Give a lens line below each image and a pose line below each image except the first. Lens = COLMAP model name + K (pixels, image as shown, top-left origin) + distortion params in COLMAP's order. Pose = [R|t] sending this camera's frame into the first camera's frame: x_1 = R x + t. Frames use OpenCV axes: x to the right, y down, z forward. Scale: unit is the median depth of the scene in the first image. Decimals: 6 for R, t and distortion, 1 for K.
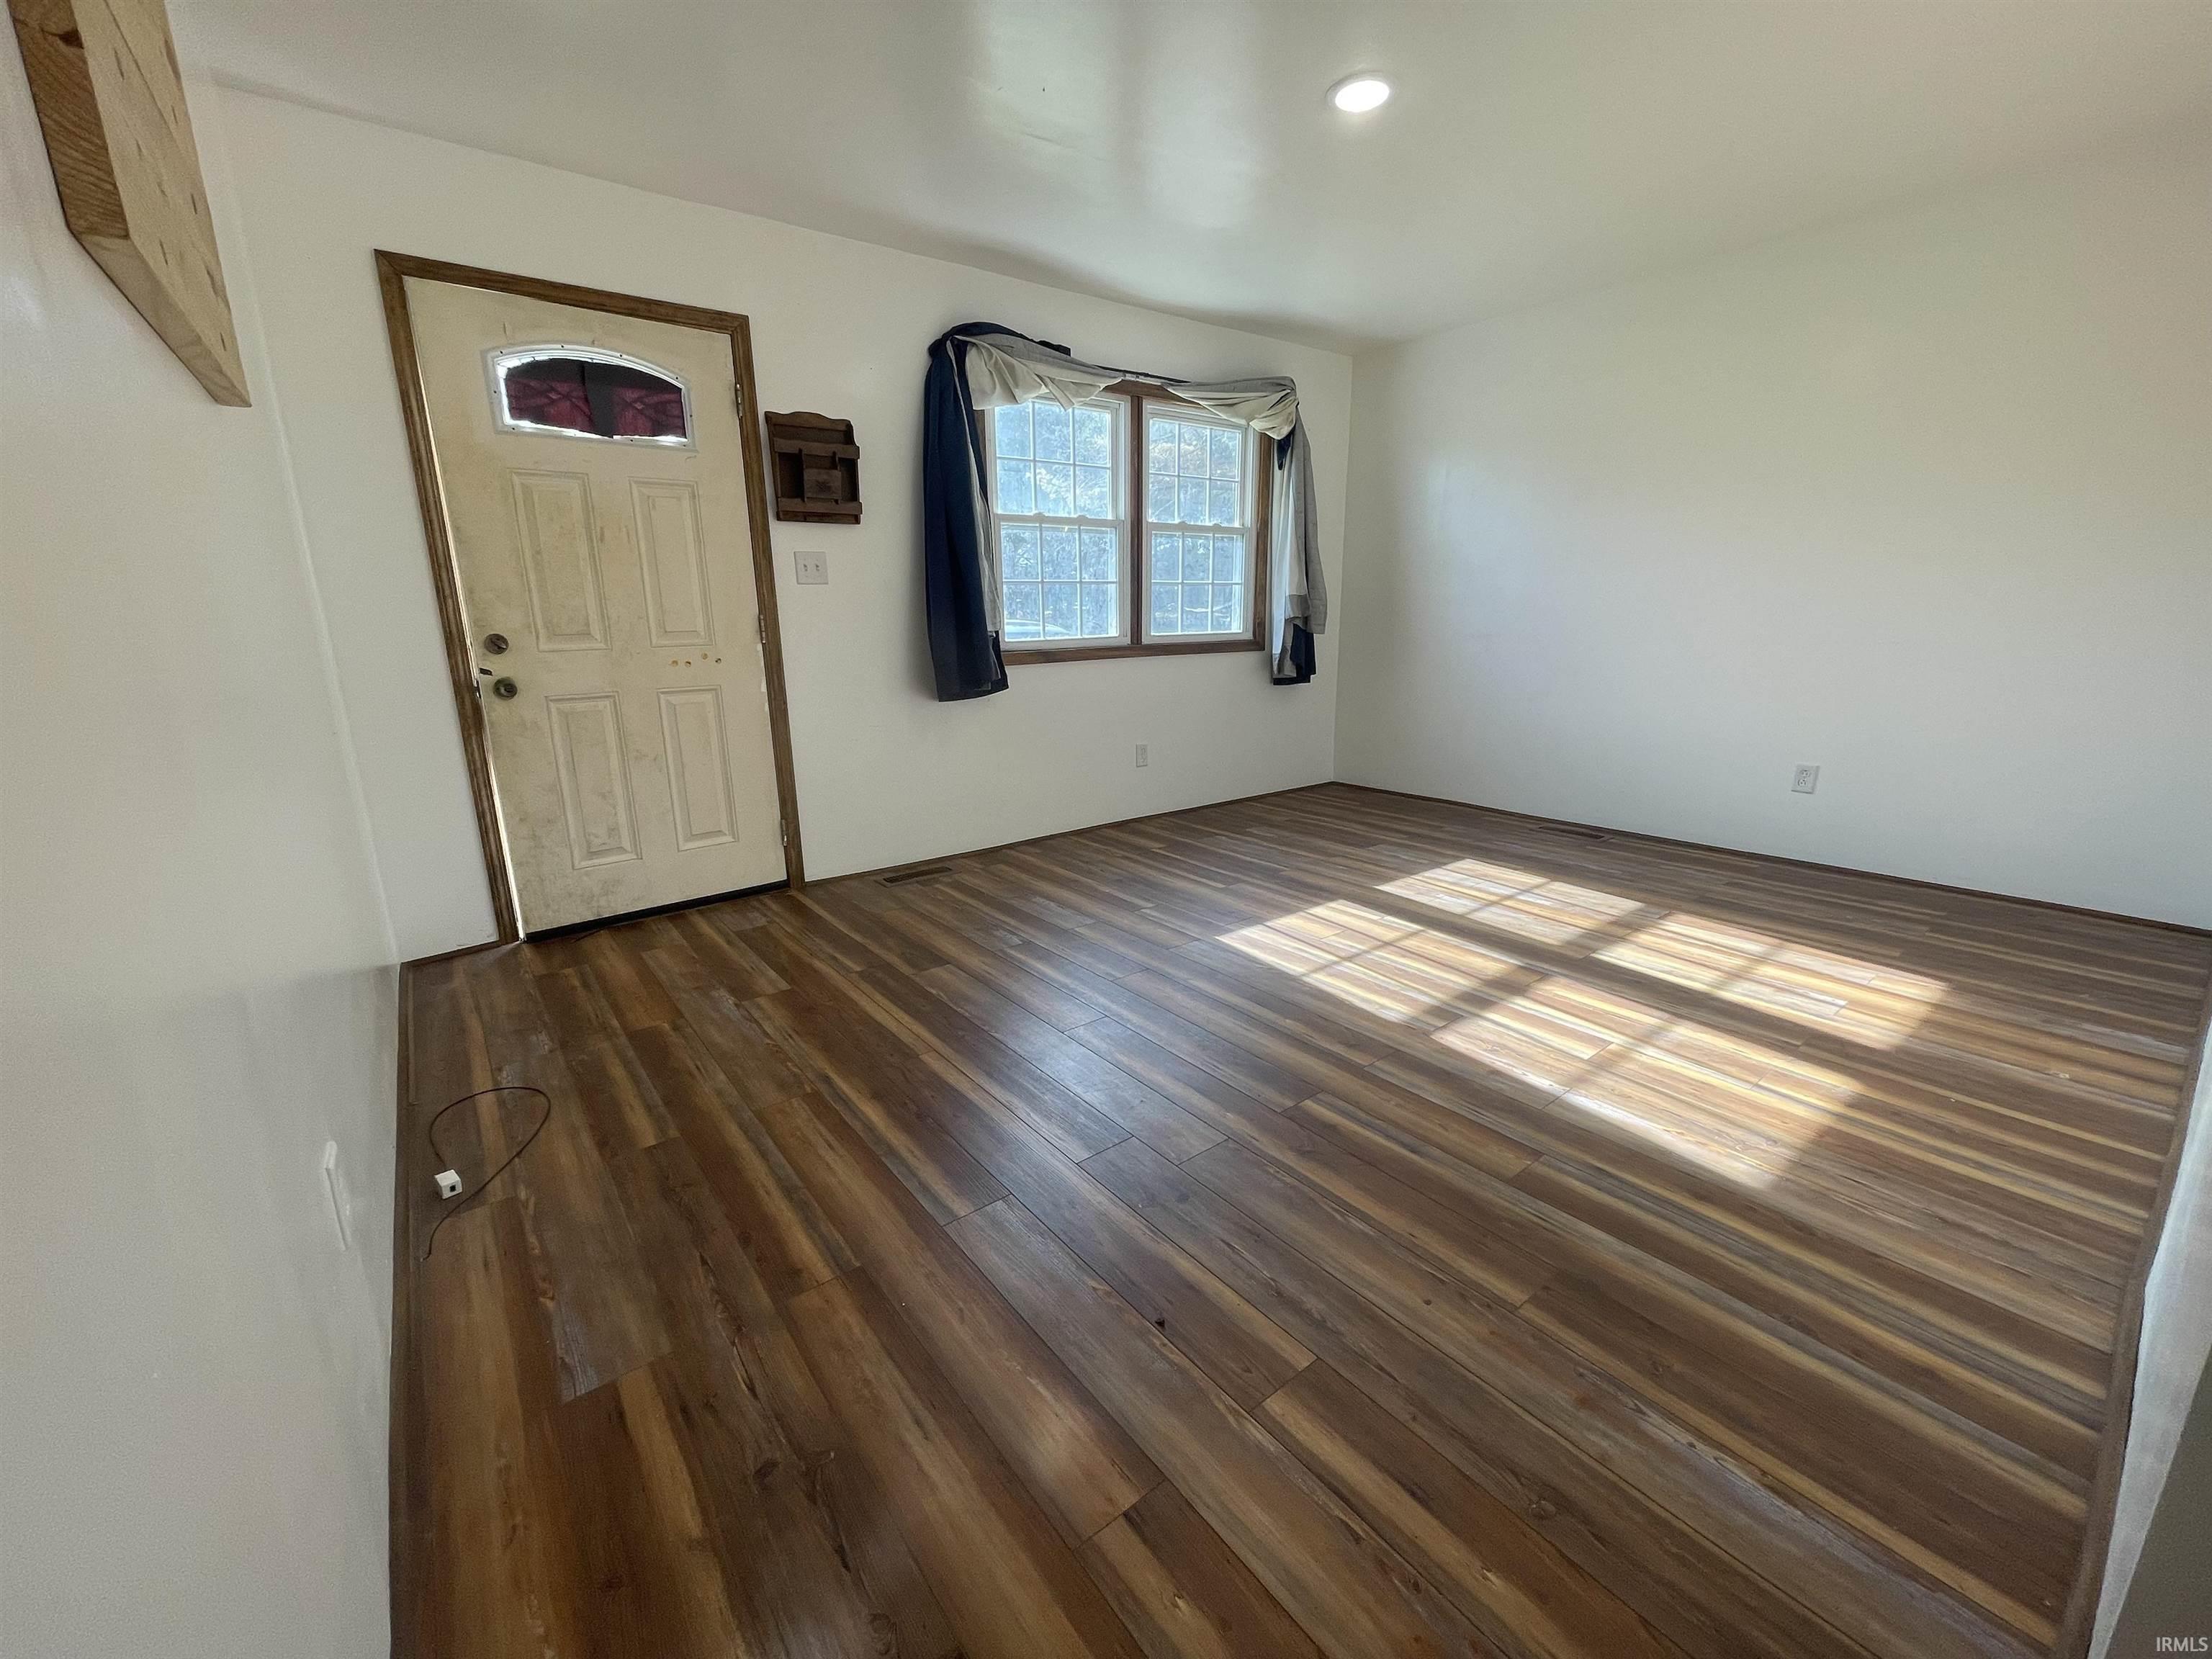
lens RADIAL K [[892.2, 0, 1100.9], [0, 892.2, 827.4], [0, 0, 1]] dist [0.000095, -0.001077]
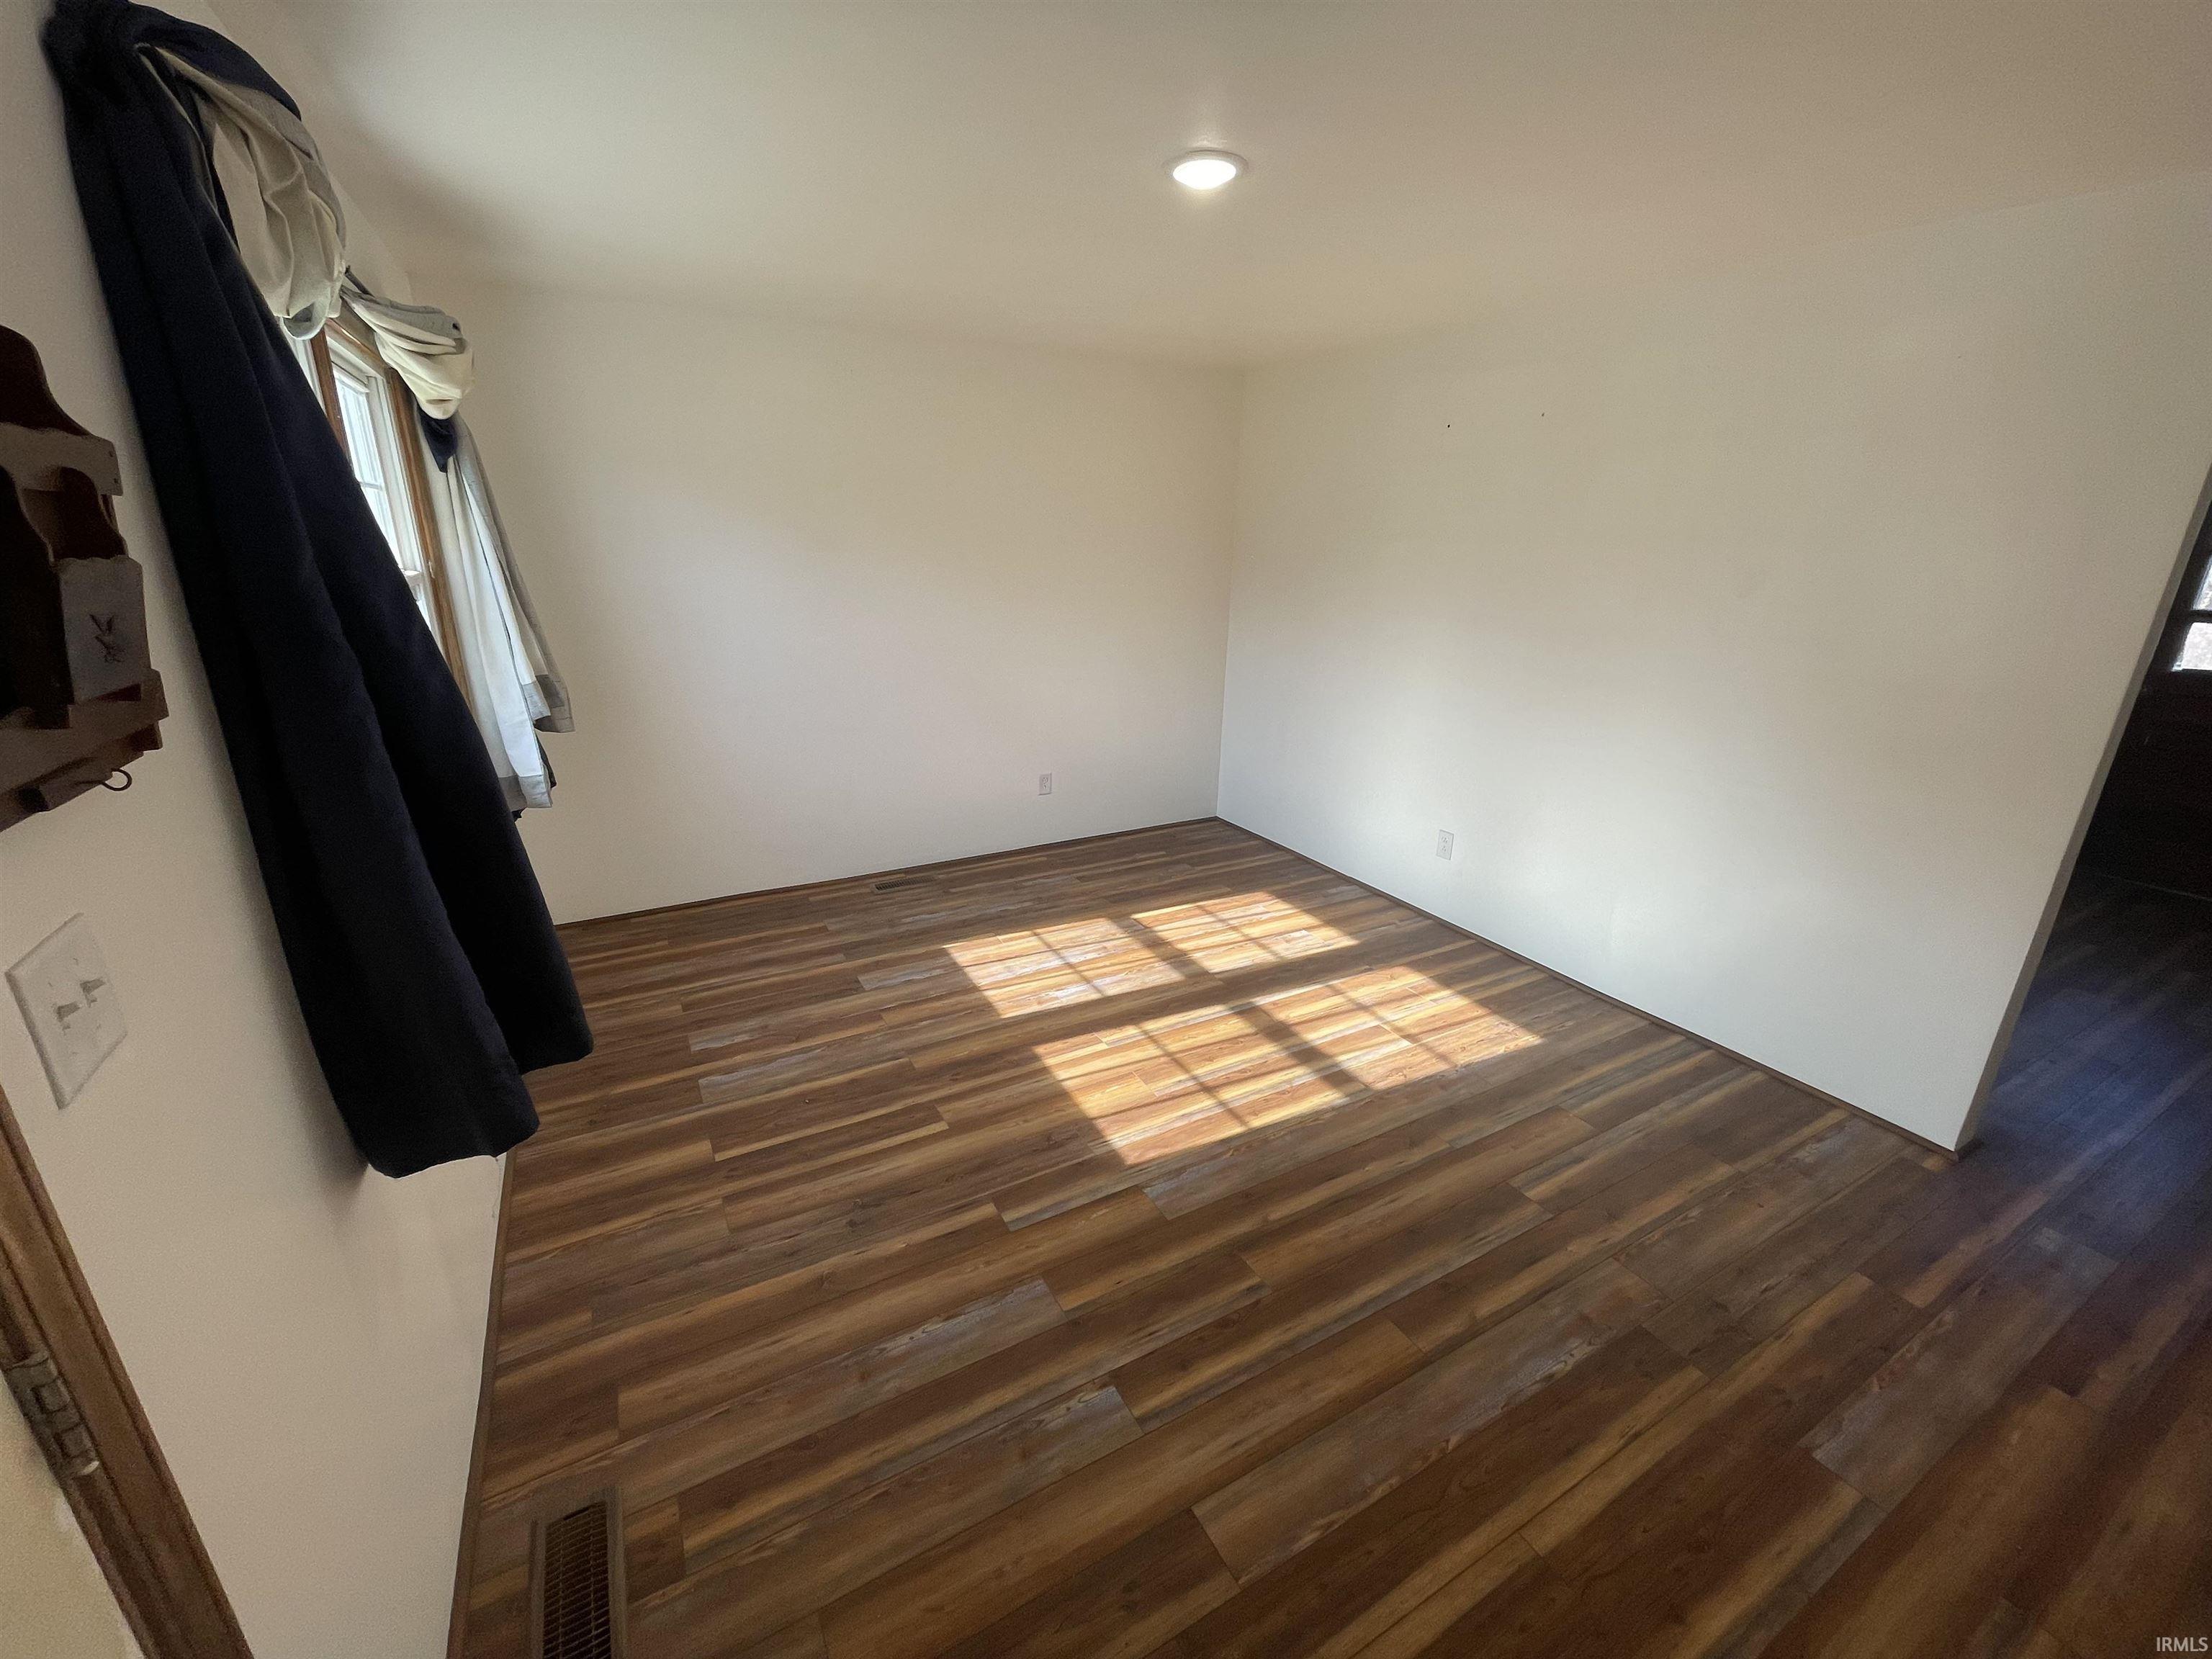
lens RADIAL K [[892.2, 0, 1100.9], [0, 892.2, 827.4], [0, 0, 1]] dist [0.000095, -0.001077]
pose [[0.145846, -0.293211, 0.944858, -0.628617], [0.214311, 0.941755, 0.259168, -0.440982], [-0.965816, 0.164695, 0.200189, 0.941601]]
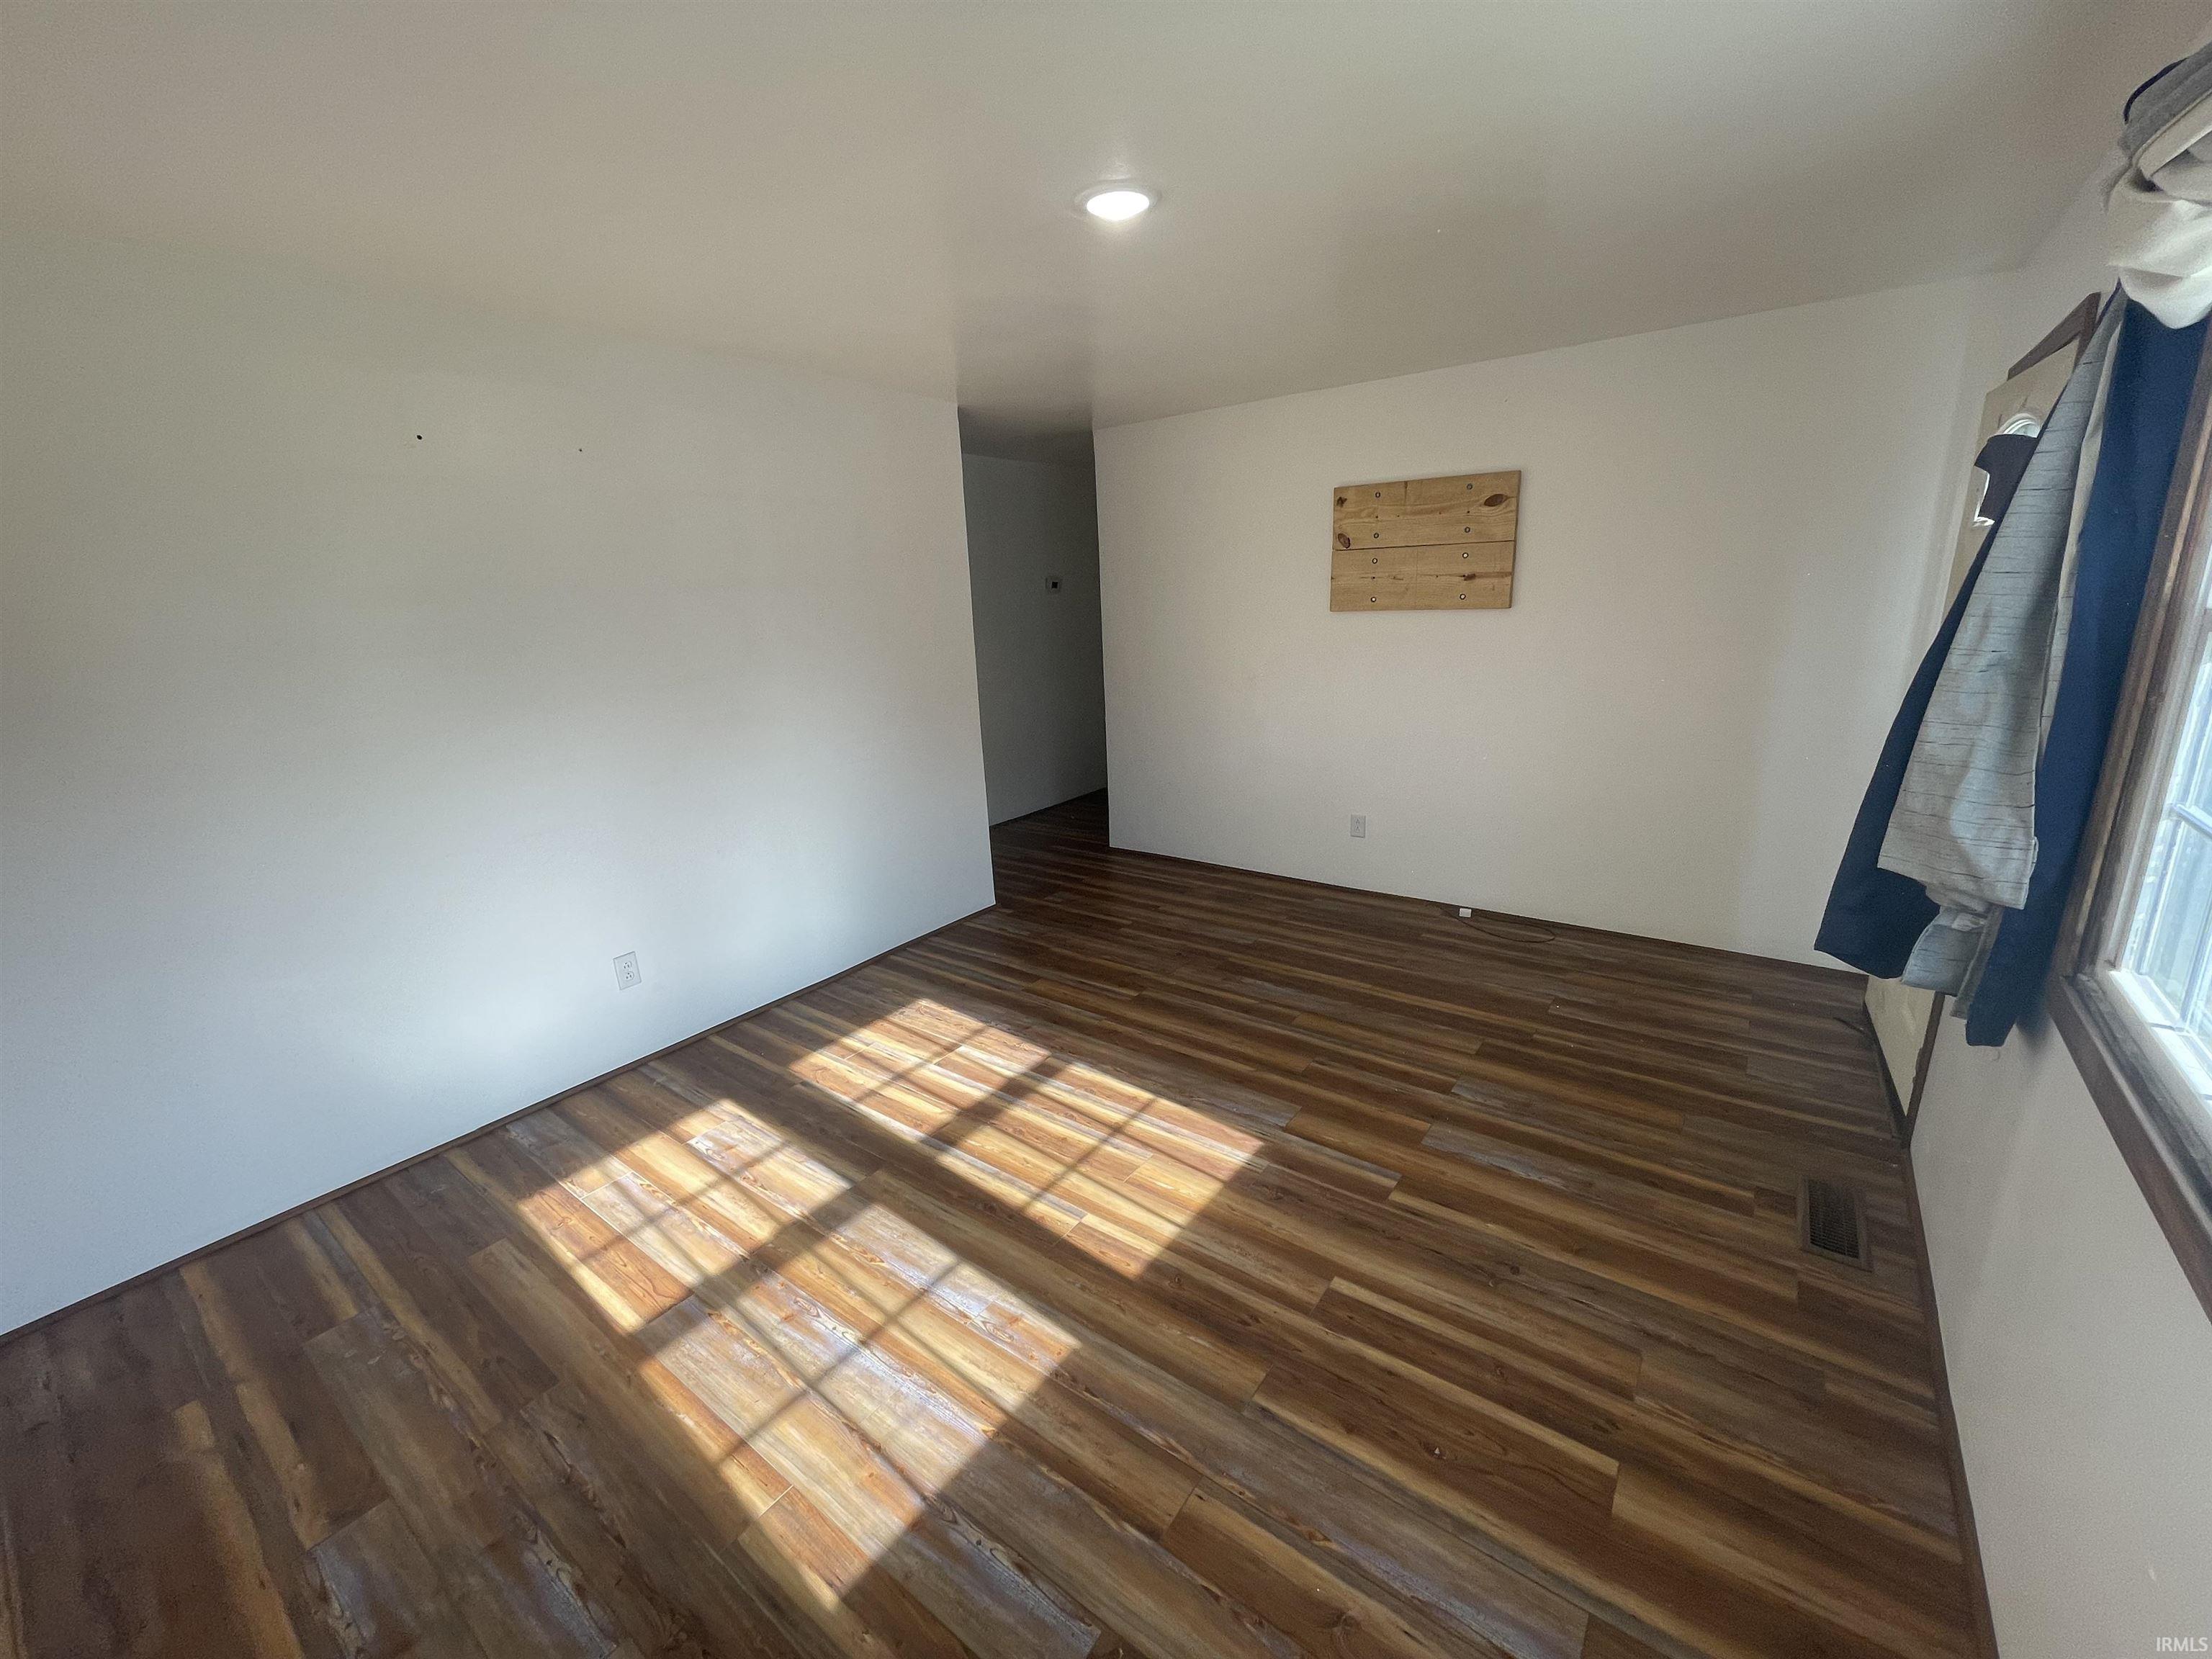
lens RADIAL K [[892.2, 0, 1100.9], [0, 892.2, 827.4], [0, 0, 1]] dist [0.000095, -0.001077]
pose [[-0.961615, 0.125806, -0.243865, 0.532089], [-0.006483, 0.878046, 0.478533, -0.649459], [0.274327, 0.461746, -0.843526, 1.792278]]
